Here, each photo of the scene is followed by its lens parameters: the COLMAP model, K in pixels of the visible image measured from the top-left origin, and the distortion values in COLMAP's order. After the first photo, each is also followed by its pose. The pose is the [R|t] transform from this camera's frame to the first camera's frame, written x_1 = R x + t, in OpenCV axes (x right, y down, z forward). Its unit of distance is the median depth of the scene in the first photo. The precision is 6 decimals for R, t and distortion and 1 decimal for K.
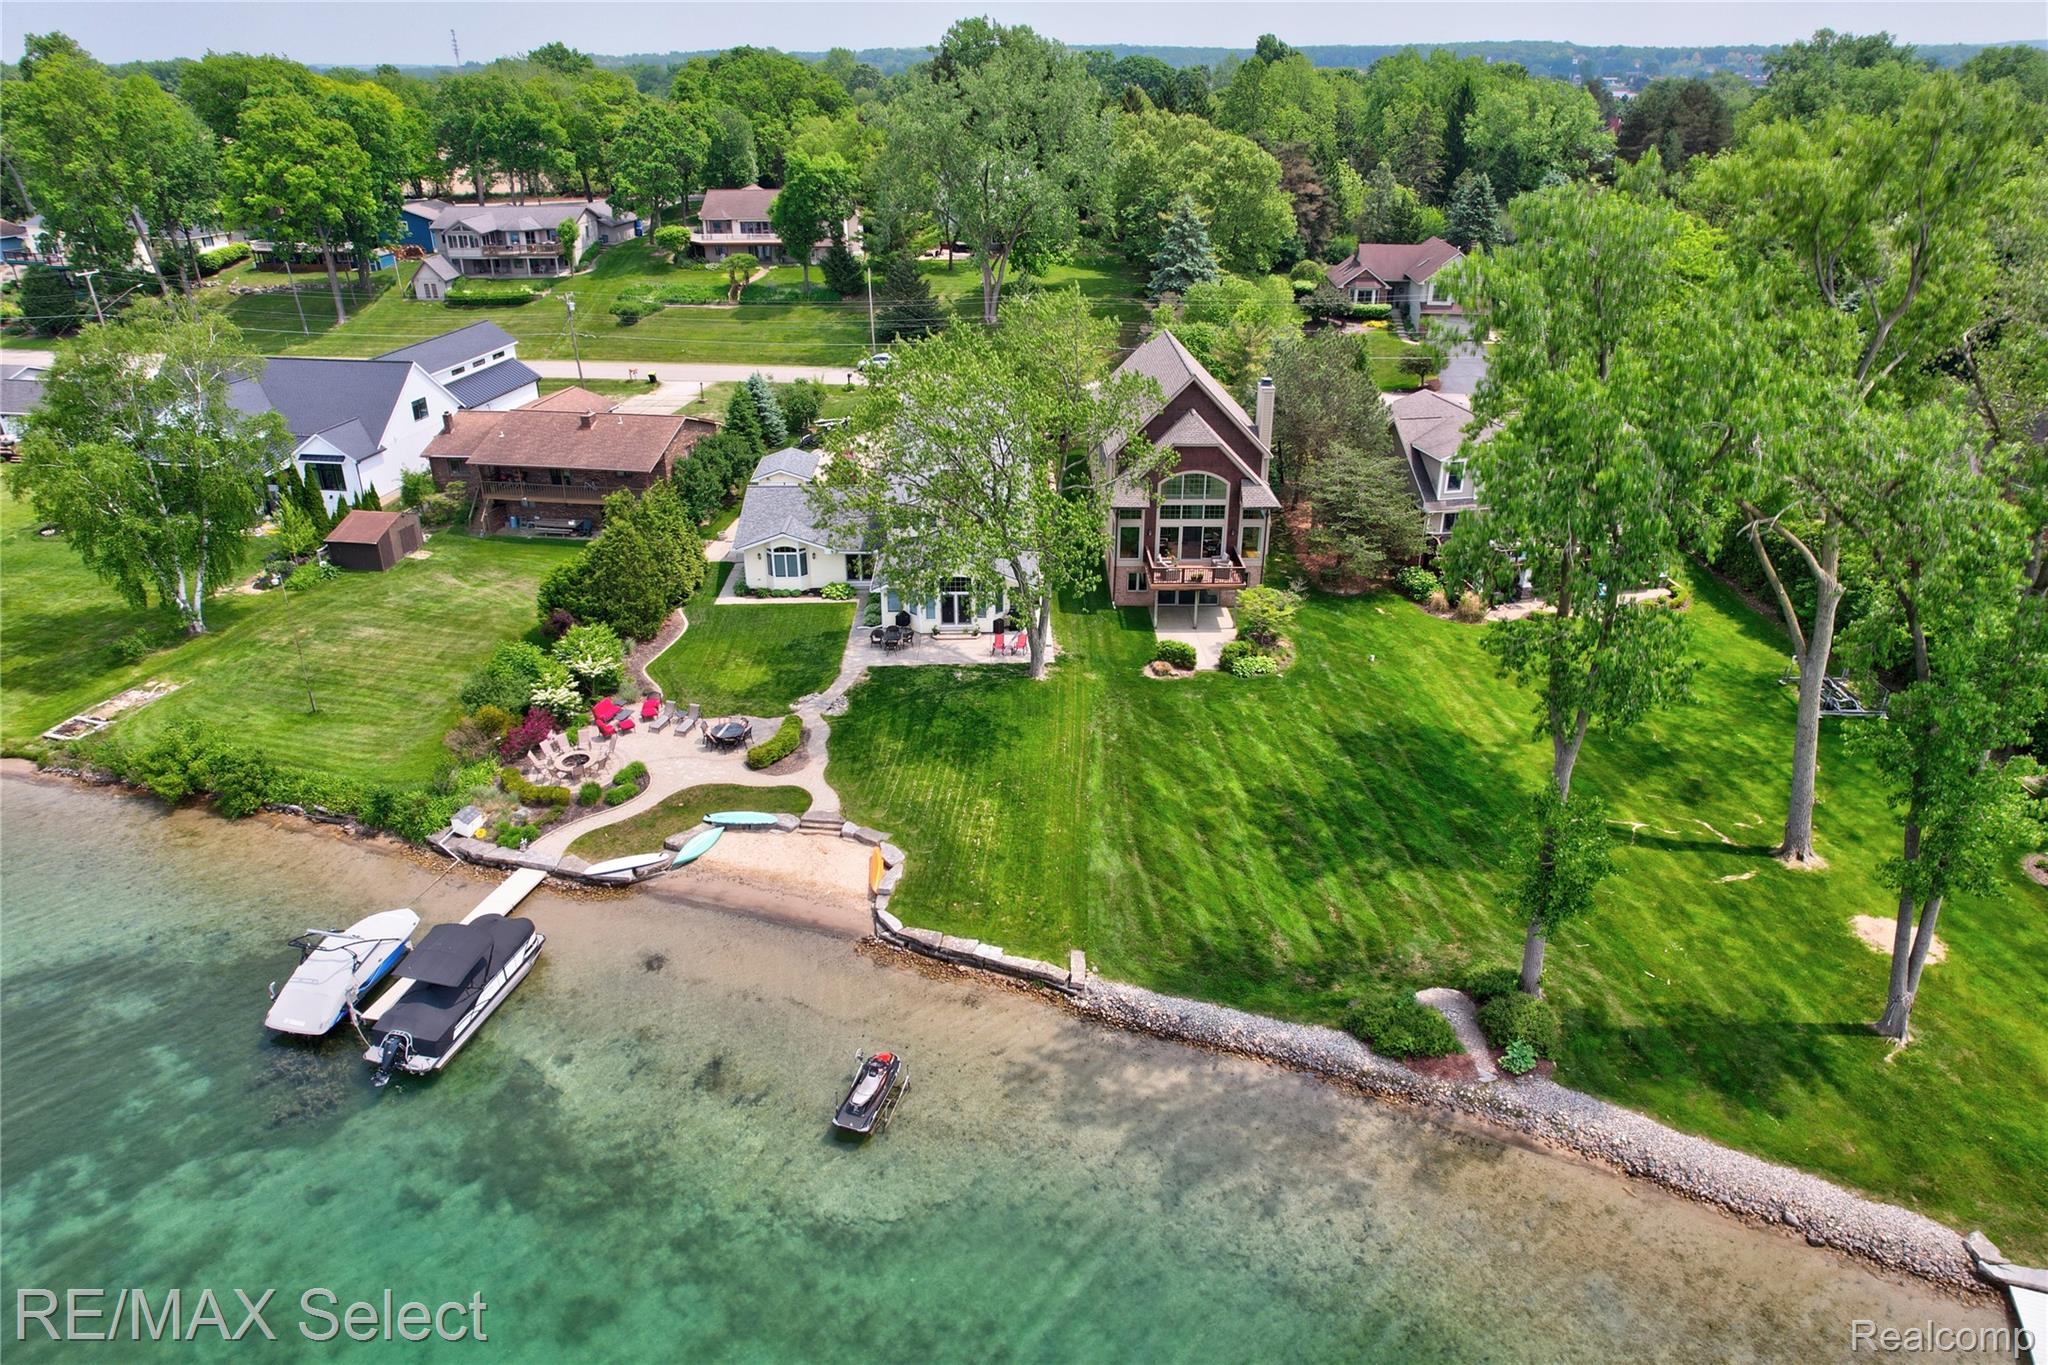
lens RADIAL K [[1318.4, 0, 1024.4], [0, 1318.4, 656.8], [0, 0, 1]] dist [-0.065171, 0.050484]
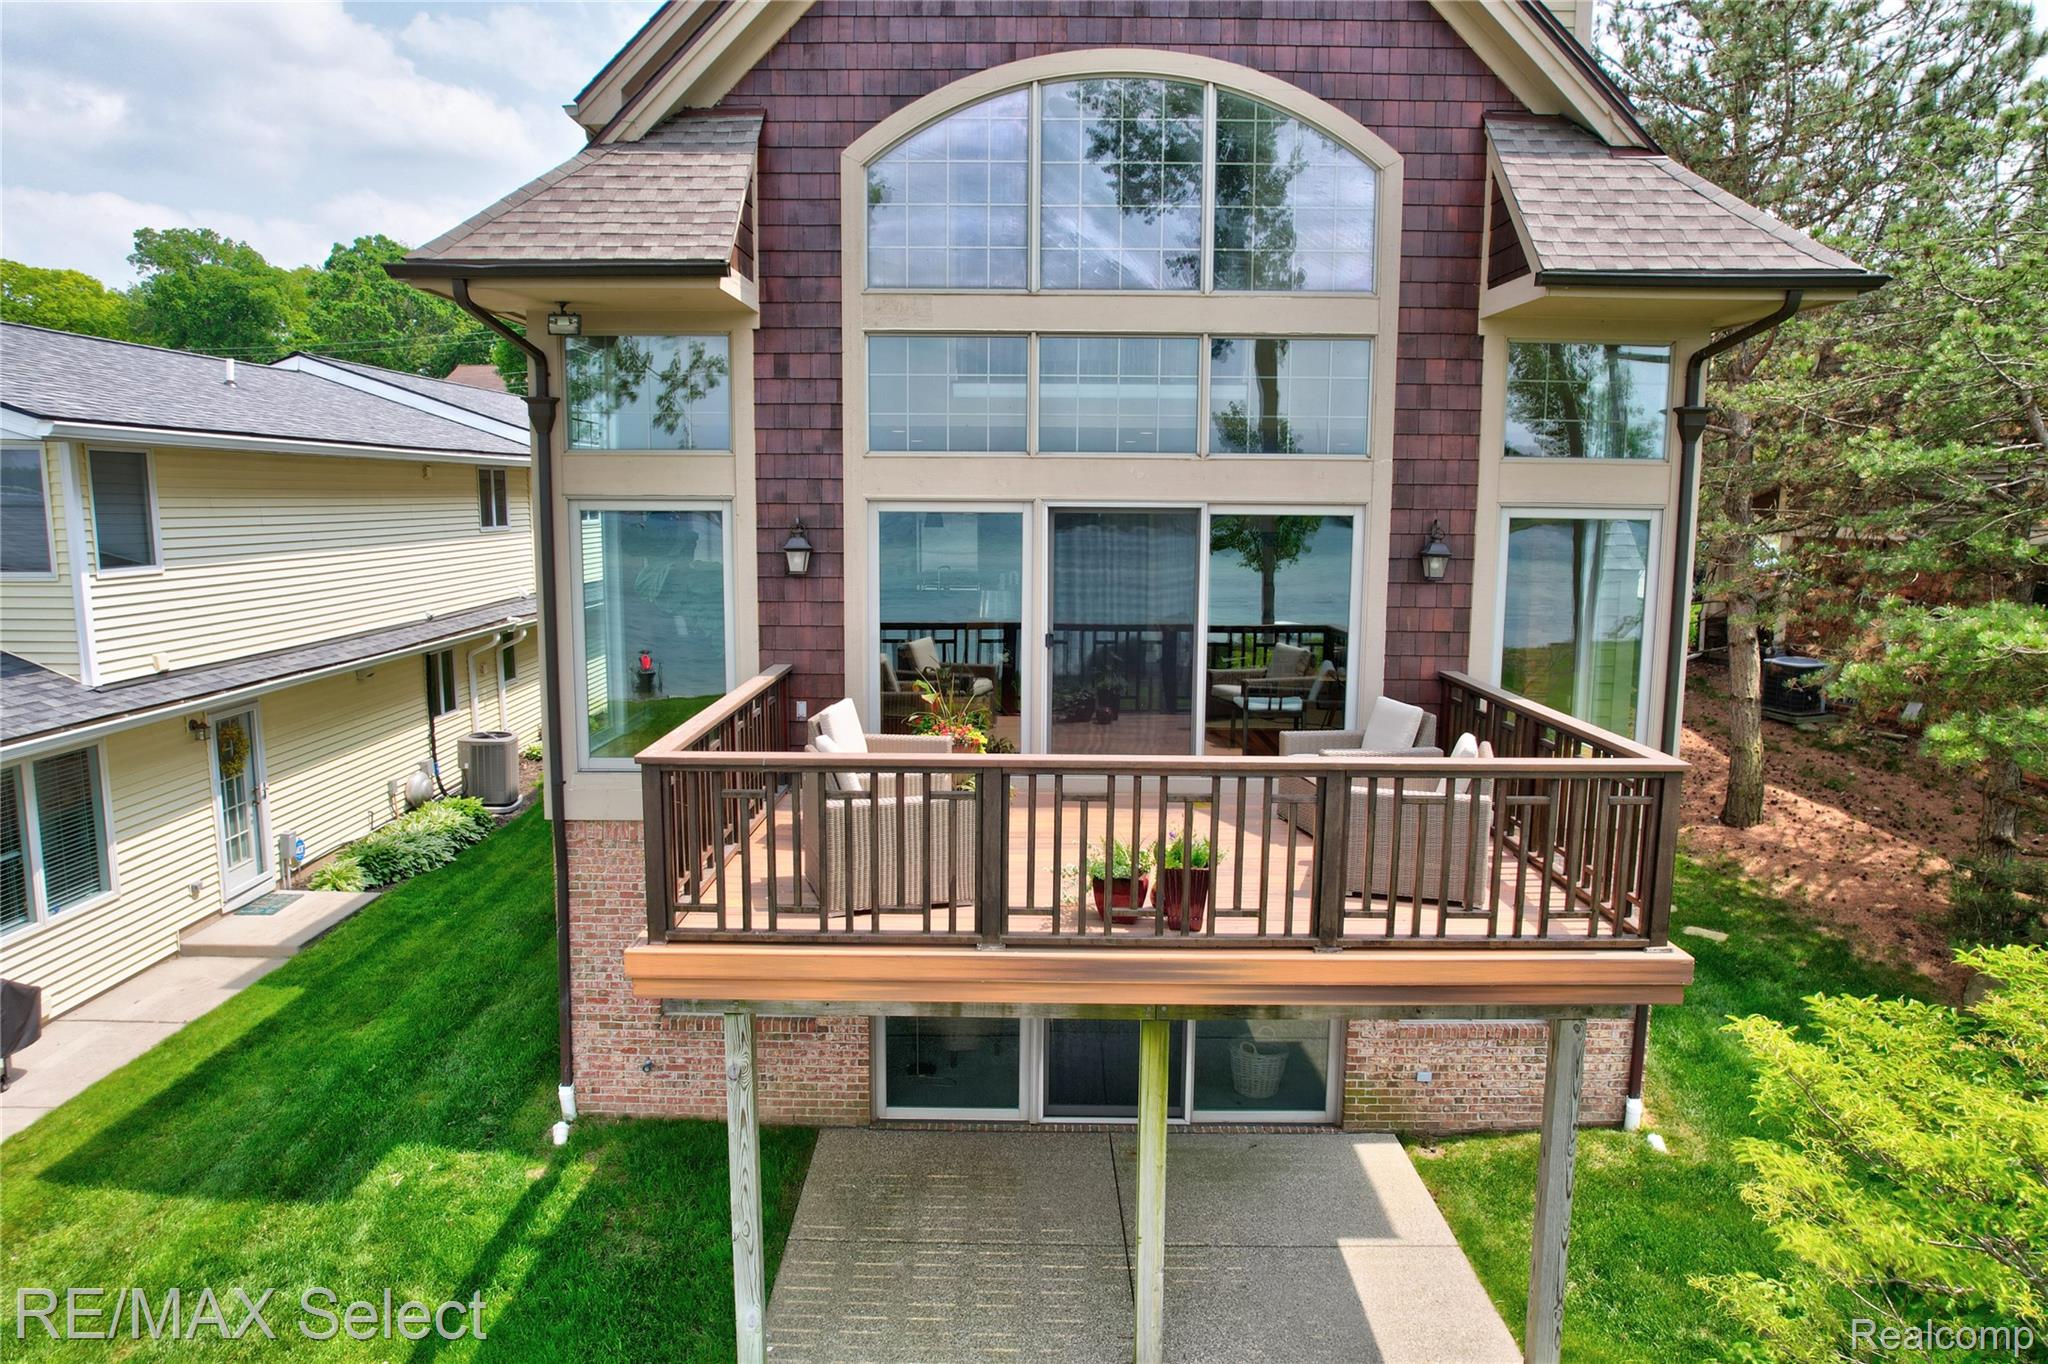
lens RADIAL K [[1308.3, 0, 1024.0], [0, 1308.3, 682.0], [0, 0, 1]] dist [-0.078605, 0.070588]
pose [[0.999854, 0.007841, -0.015179, 0.131459], [-0.011774, 0.960035, -0.279633, -0.050912], [0.012380, 0.279771, 0.959987, 0.964543]]
